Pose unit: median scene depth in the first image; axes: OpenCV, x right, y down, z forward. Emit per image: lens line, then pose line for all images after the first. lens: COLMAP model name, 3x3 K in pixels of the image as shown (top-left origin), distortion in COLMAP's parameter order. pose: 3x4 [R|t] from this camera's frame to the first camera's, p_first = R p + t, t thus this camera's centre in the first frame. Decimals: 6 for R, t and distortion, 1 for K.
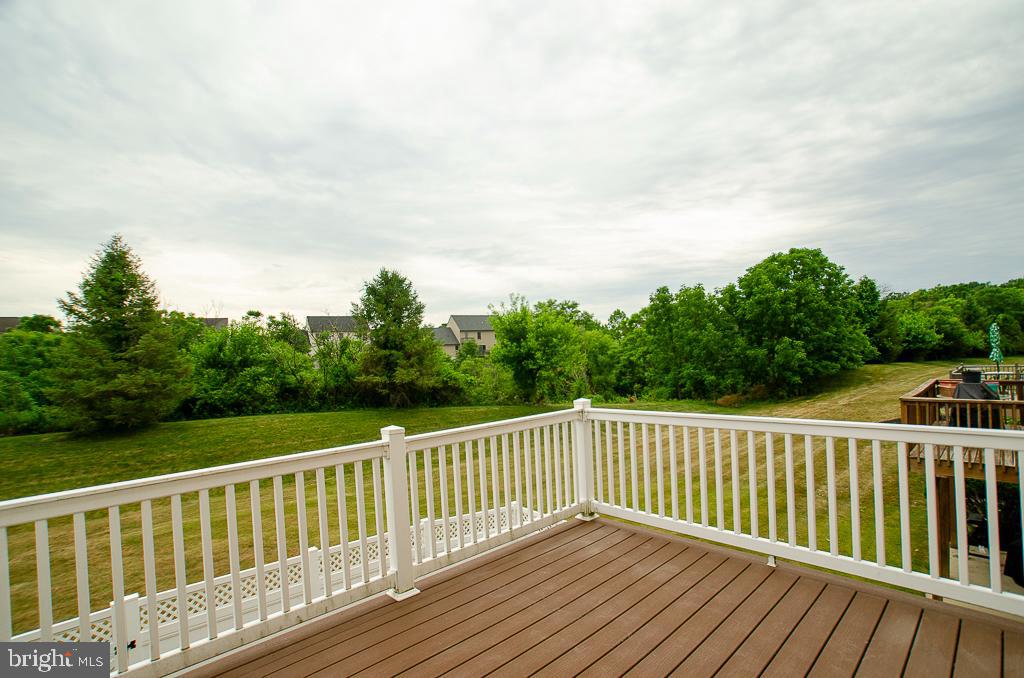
lens RADIAL K [[491.3, 0, 520.0], [0, 491.3, 358.3], [0, 0, 1]] dist [-0.070188, 0.031414]
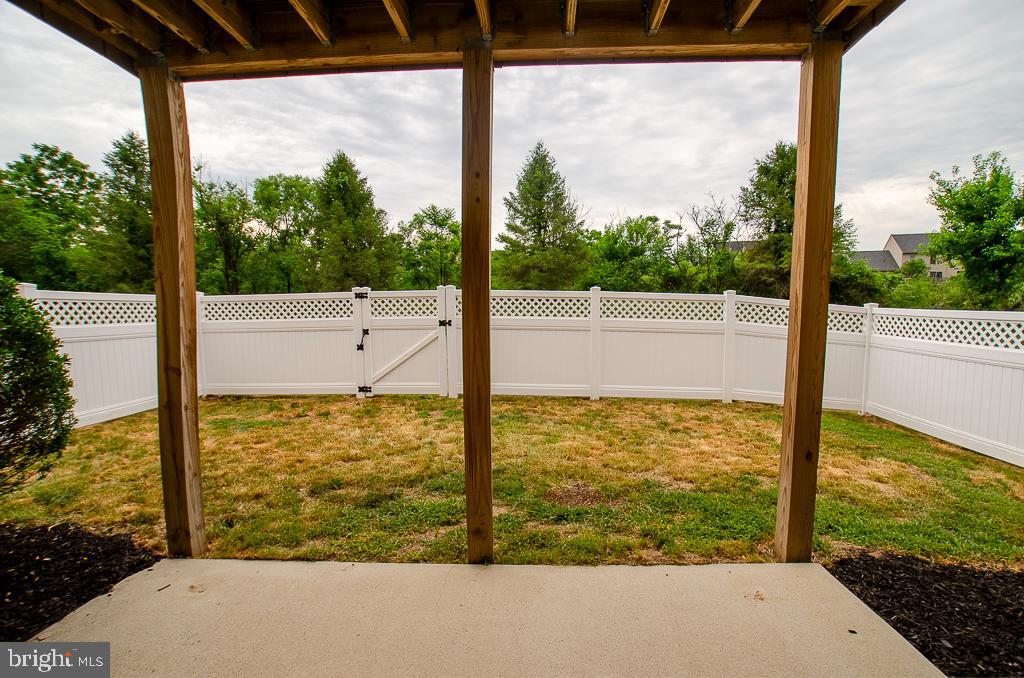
lens RADIAL K [[491.3, 0, 520.0], [0, 491.3, 358.3], [0, 0, 1]] dist [-0.070188, 0.031414]
pose [[0.692526, 0.105384, -0.713654, 0.050558], [-0.023044, 0.991999, 0.124125, 0.105227], [0.721025, -0.069514, 0.689414, 0.044347]]
